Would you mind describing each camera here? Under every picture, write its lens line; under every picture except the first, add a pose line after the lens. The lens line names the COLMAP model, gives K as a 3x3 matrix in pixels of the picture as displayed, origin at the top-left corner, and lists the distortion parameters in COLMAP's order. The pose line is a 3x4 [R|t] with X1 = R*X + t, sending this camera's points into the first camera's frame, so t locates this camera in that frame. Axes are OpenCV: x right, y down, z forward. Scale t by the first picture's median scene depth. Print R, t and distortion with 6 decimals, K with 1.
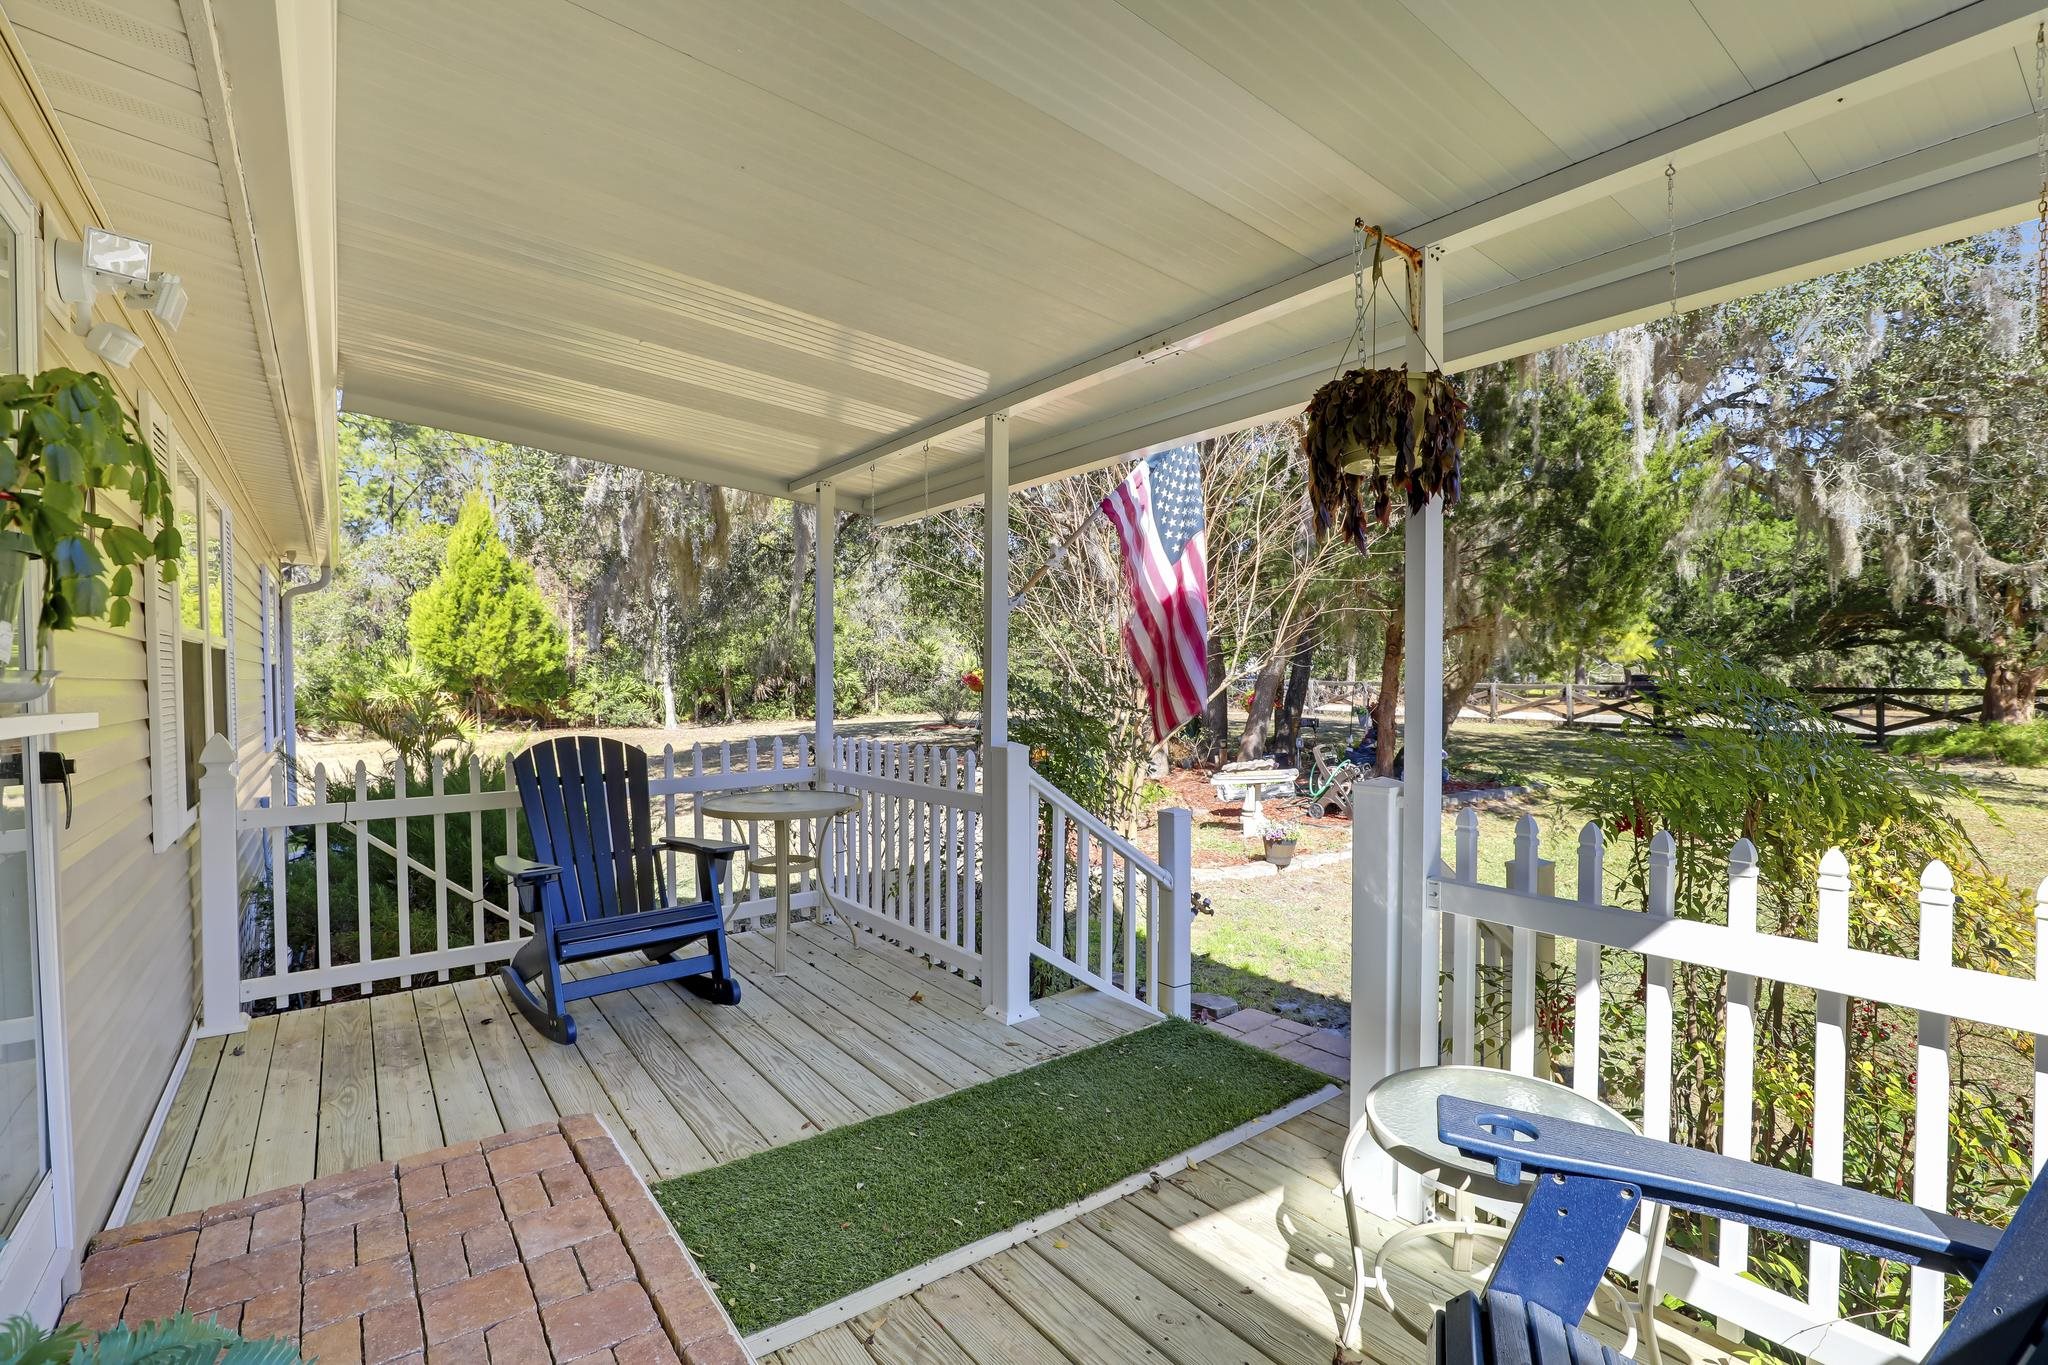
lens RADIAL K [[936.8, 0, 1017.6], [0, 936.8, 681.7], [0, 0, 1]] dist [-0.035572, 0.009759]
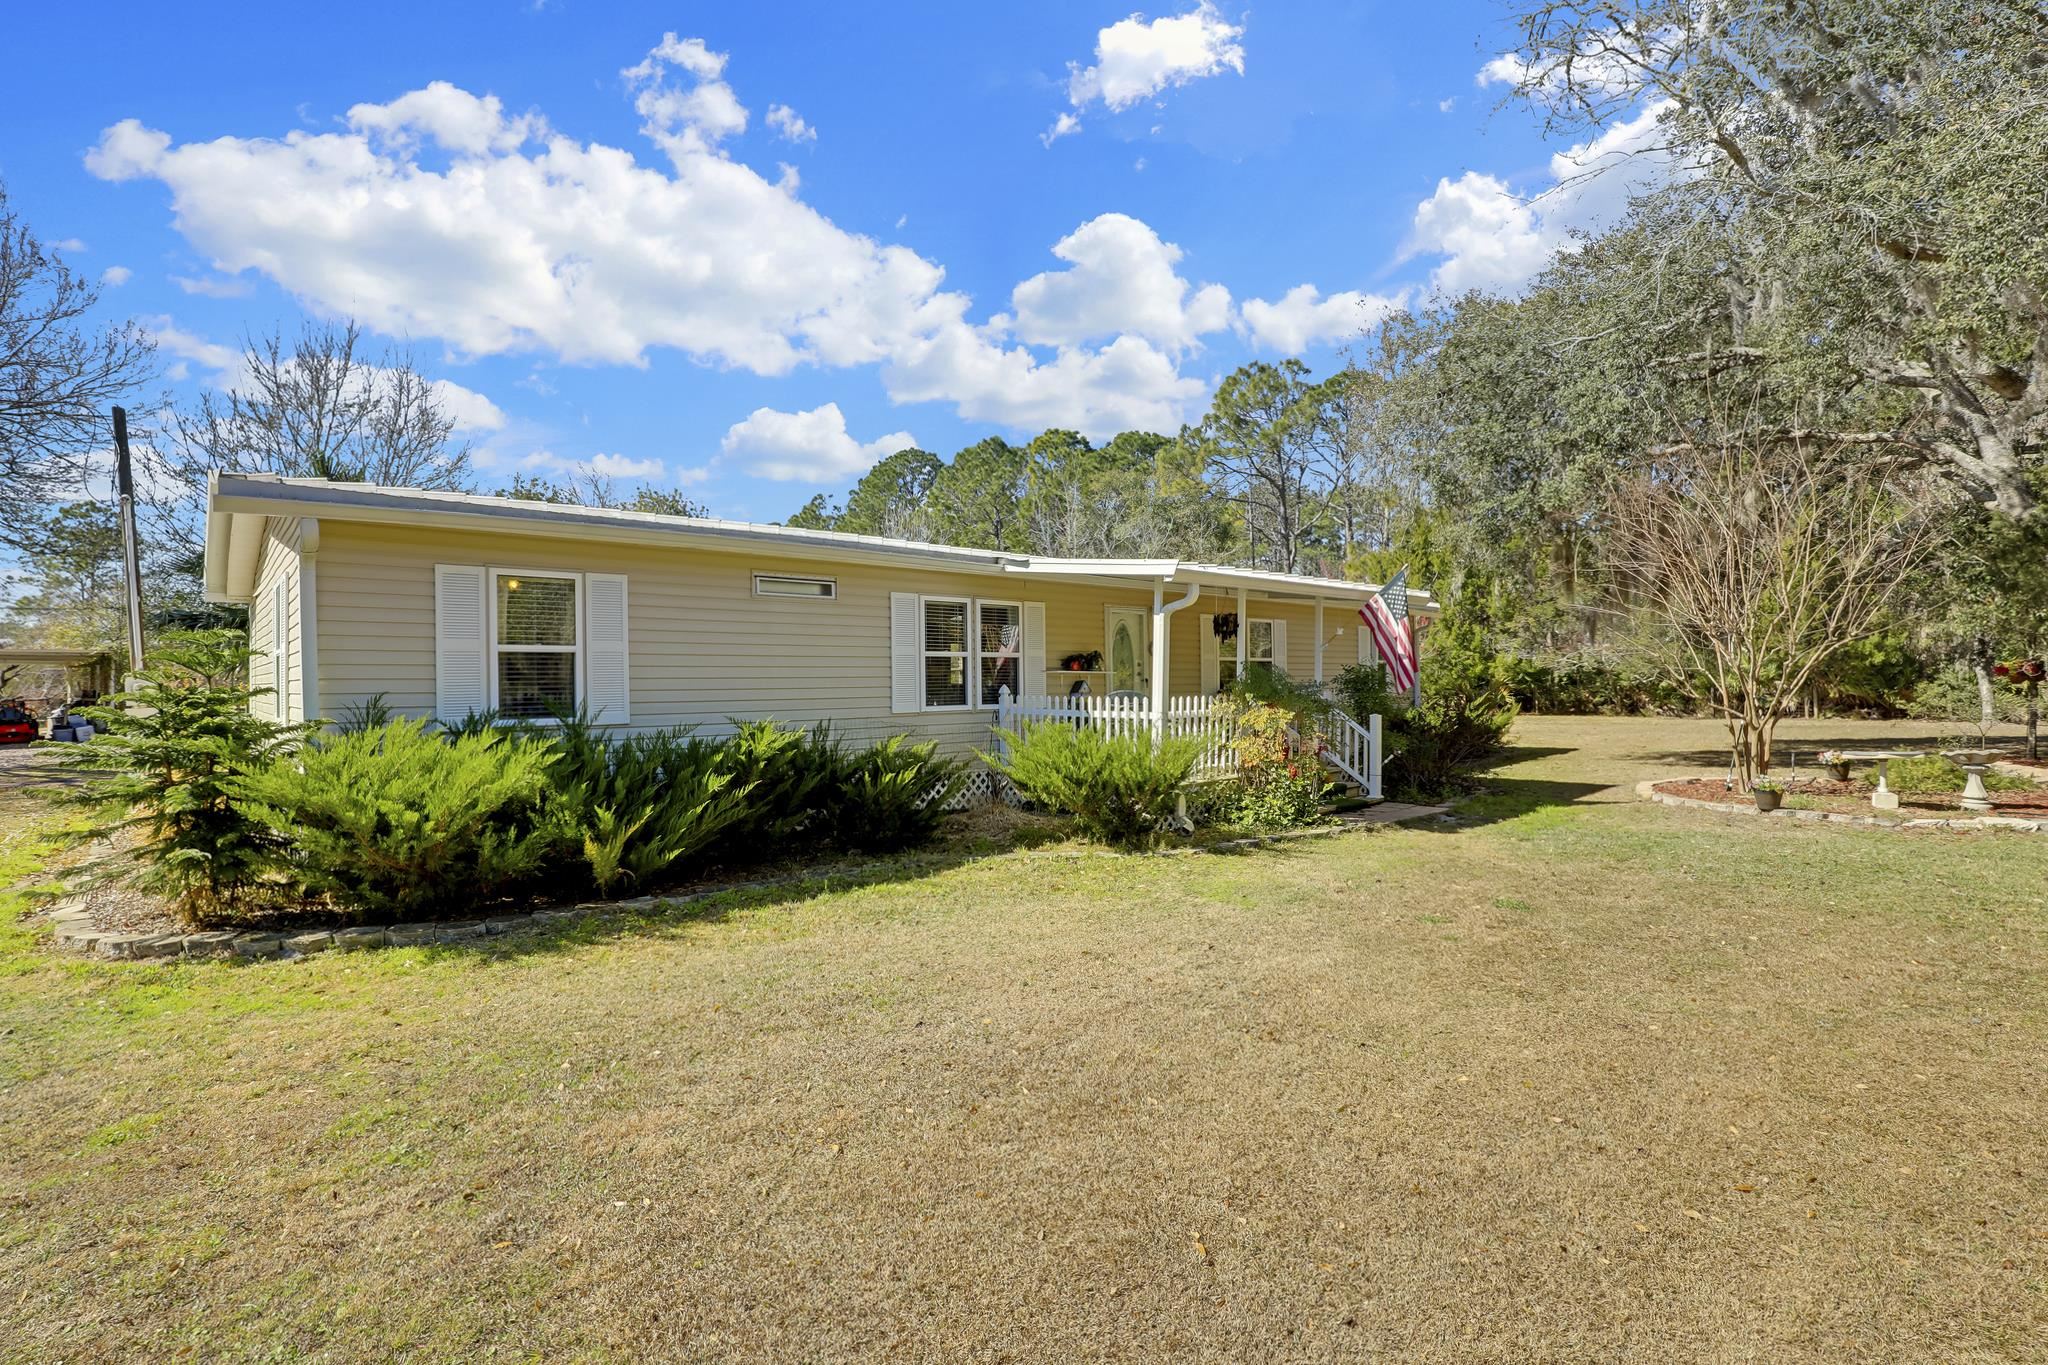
lens RADIAL K [[936.8, 0, 1017.6], [0, 936.8, 681.7], [0, 0, 1]] dist [-0.035572, 0.009759]
pose [[0.088048, 0.013682, -0.996022, 0.423113], [-0.000902, 0.999906, 0.013656, -0.002634], [0.996116, -0.000304, 0.088052, -0.041941]]
